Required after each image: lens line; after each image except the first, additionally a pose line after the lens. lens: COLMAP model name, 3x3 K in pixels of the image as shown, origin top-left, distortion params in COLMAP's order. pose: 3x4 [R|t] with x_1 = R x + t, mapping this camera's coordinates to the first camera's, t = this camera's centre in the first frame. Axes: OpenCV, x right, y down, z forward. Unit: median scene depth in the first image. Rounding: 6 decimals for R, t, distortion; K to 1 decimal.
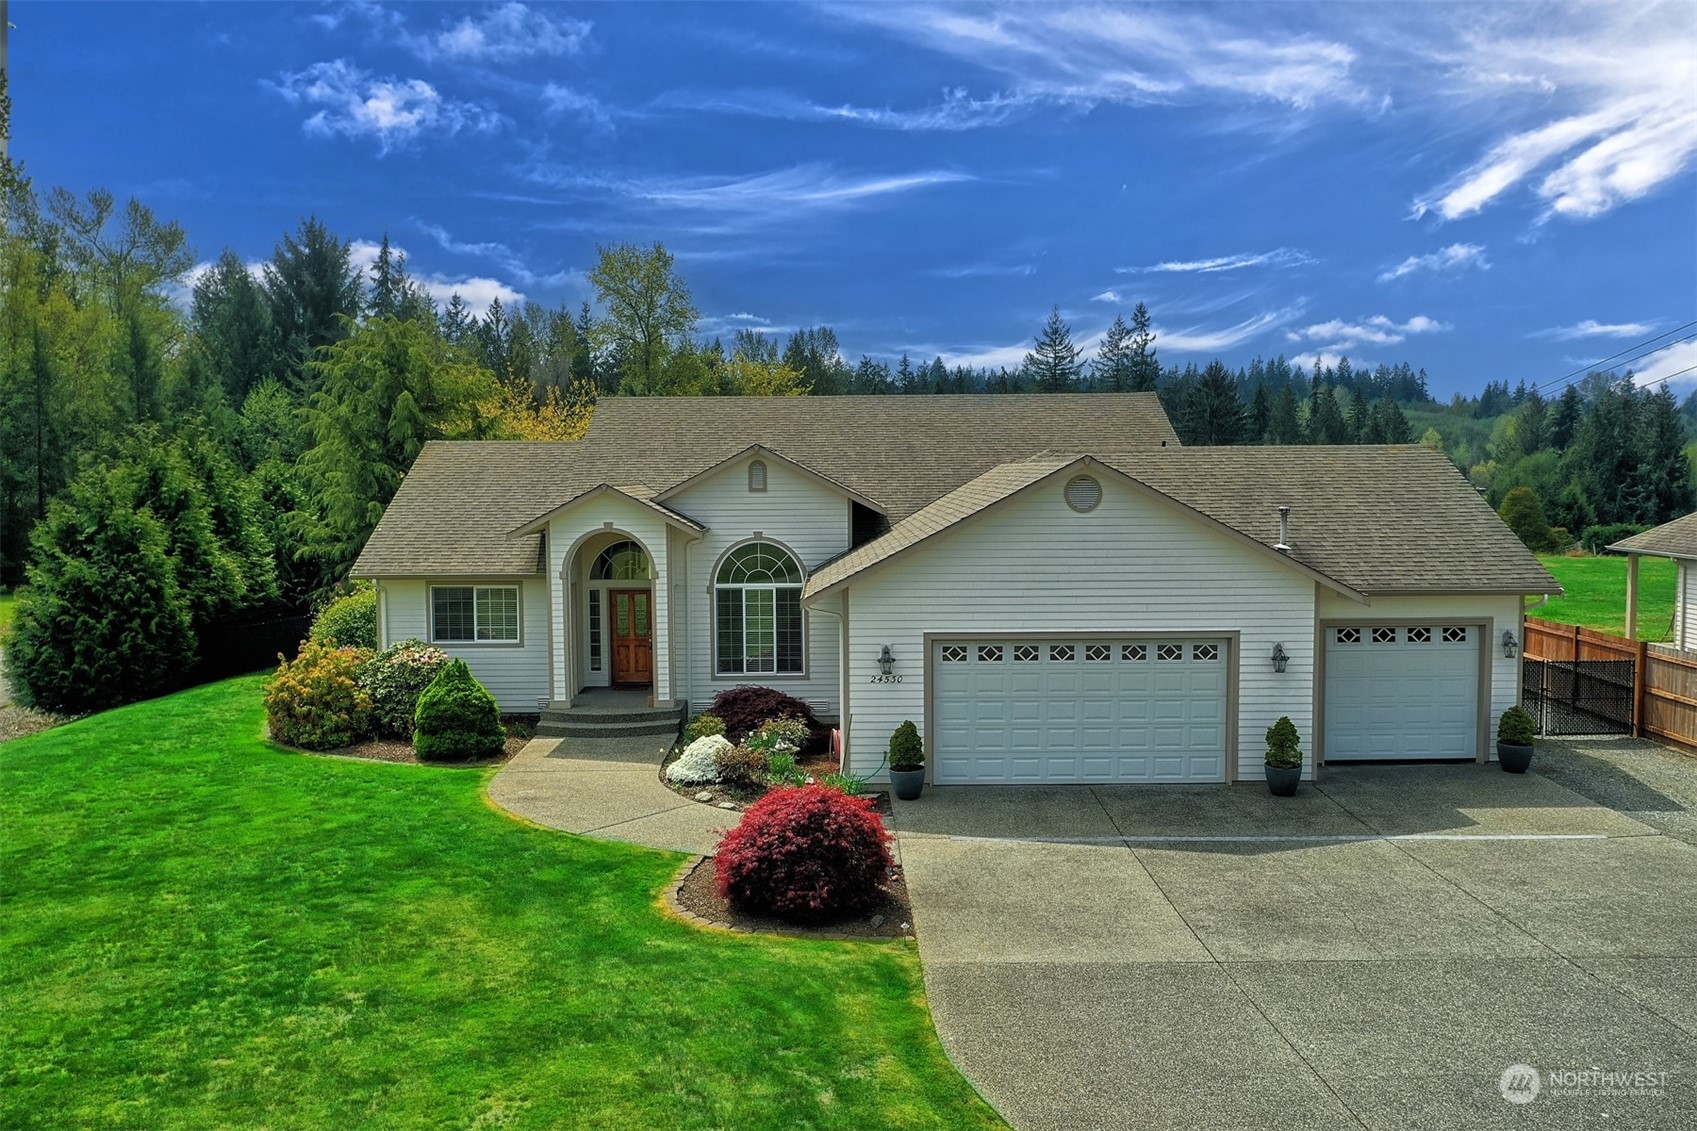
lens RADIAL K [[1316.8, 0, 848.5], [0, 1316.8, 565.5], [0, 0, 1]] dist [-0.002414, -0.005094]
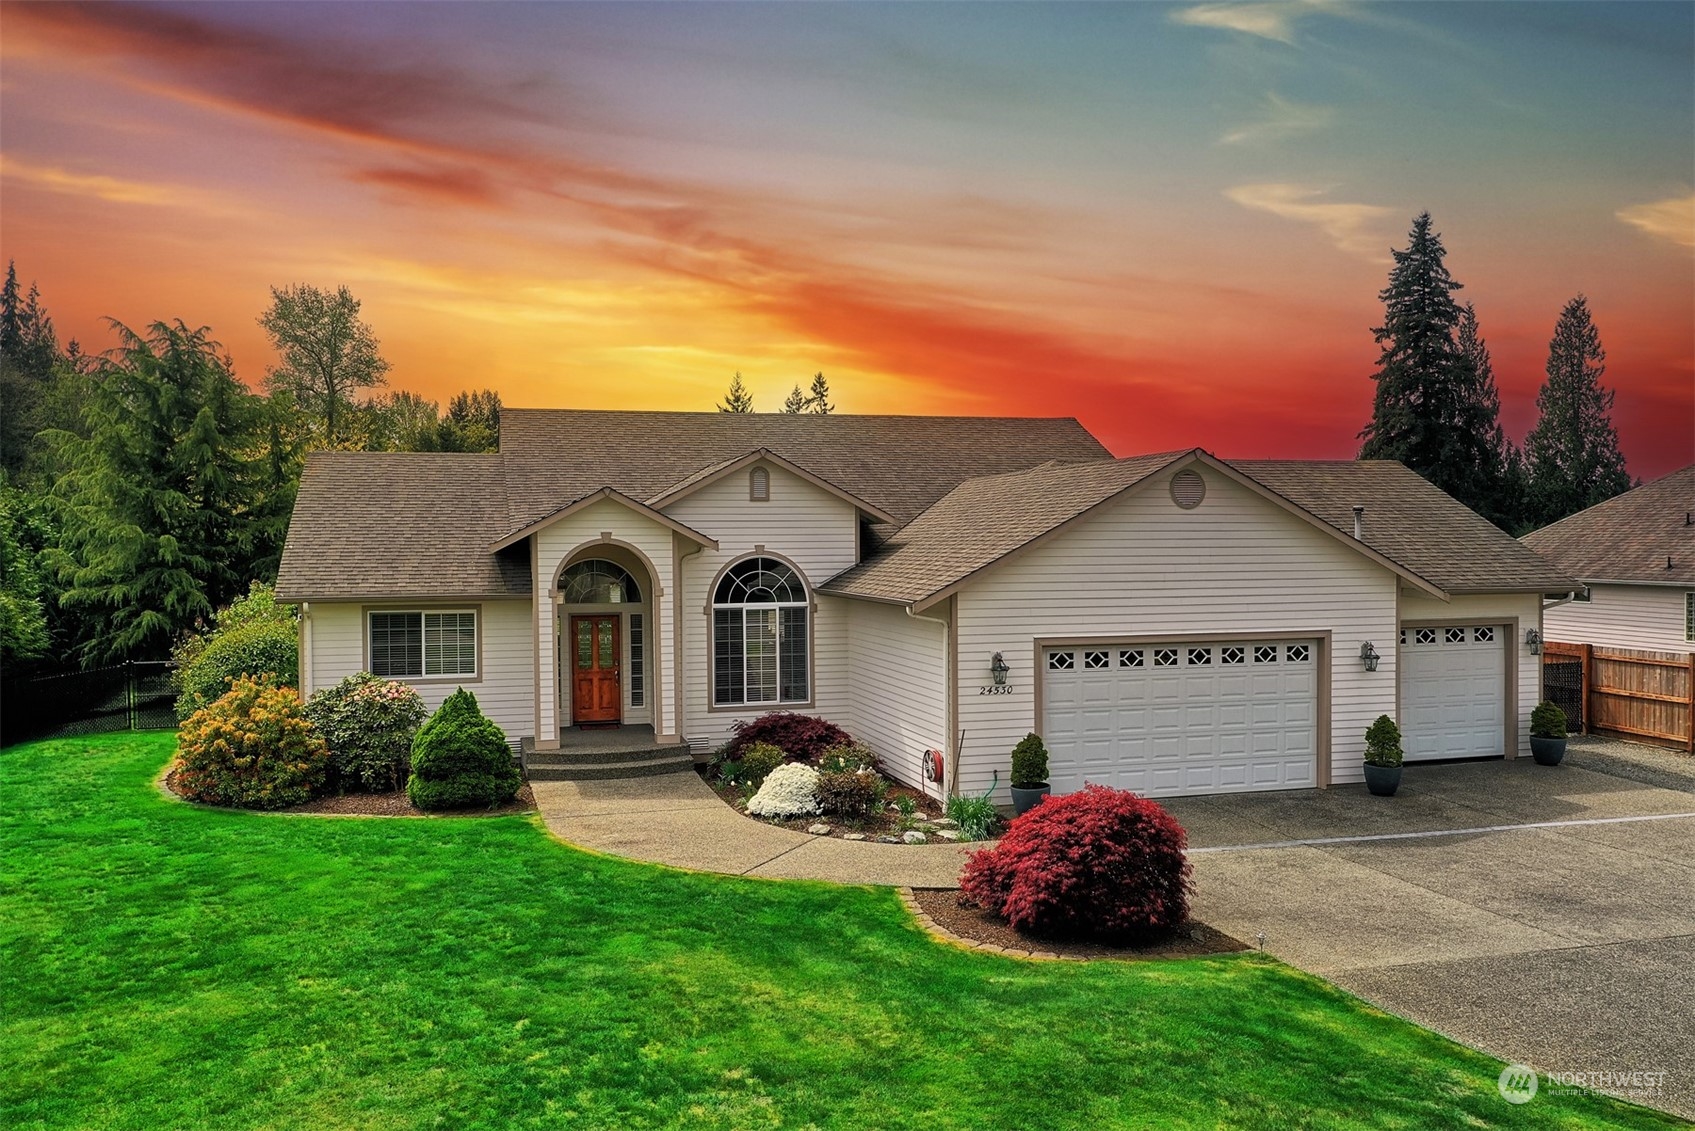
lens RADIAL K [[1315.2, 0, 847.5], [0, 1315.2, 565.5], [0, 0, 1]] dist [-0.002414, -0.005094]
pose [[0.965893, -0.005126, 0.258890, -0.307541], [0.019129, 0.998485, -0.051599, 0.045324], [-0.258234, 0.054791, 0.964528, 0.143515]]
